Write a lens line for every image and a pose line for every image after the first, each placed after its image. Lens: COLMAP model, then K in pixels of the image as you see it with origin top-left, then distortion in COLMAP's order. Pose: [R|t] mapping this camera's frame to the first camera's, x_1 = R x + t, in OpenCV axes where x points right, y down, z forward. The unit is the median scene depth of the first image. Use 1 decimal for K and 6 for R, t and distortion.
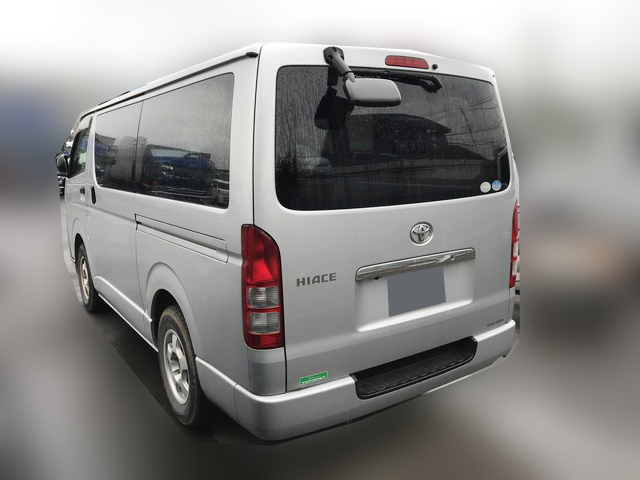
lens RADIAL K [[523.1, 0, 319.6], [0, 523.1, 237.6], [0, 0, 1]] dist [0.026771, -0.017270]
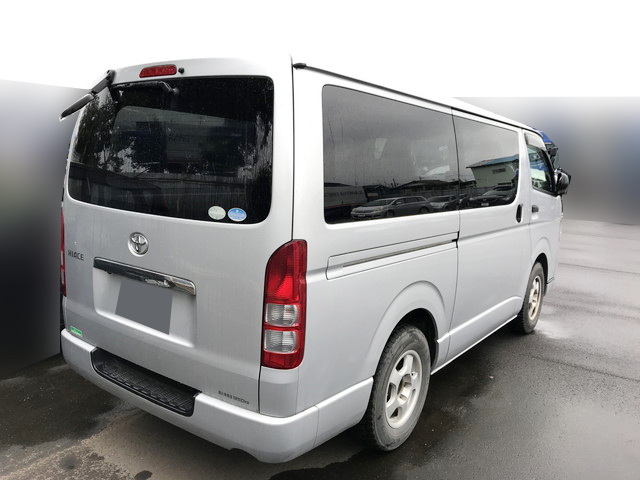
lens RADIAL K [[523.1, 0, 317.7], [0, 523.1, 243.2], [0, 0, 1]] dist [0.026771, -0.017270]
pose [[0.324360, 0.175362, -0.929537, 1.240105], [-0.202876, 0.972696, 0.112711, -0.192469], [0.923922, 0.152022, 0.351081, 0.980684]]
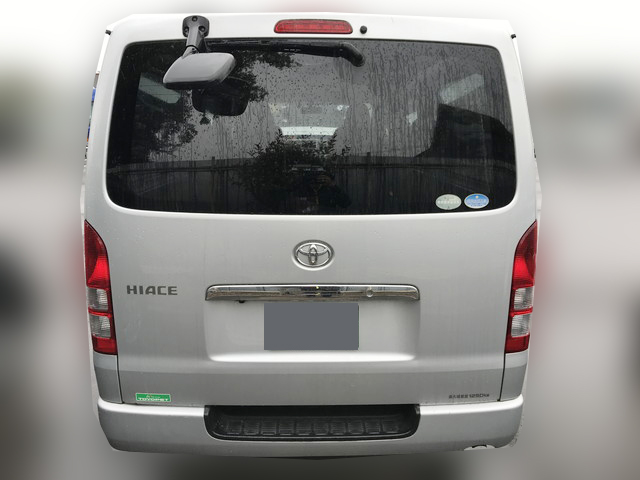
lens RADIAL K [[523.1, 0, 321.4], [0, 523.1, 239.5], [0, 0, 1]] dist [0.026771, -0.017270]
pose [[0.838320, 0.138023, -0.527418, 0.614699], [-0.109661, 0.990340, 0.084863, -0.098409], [0.534036, -0.013305, 0.845357, 0.368837]]
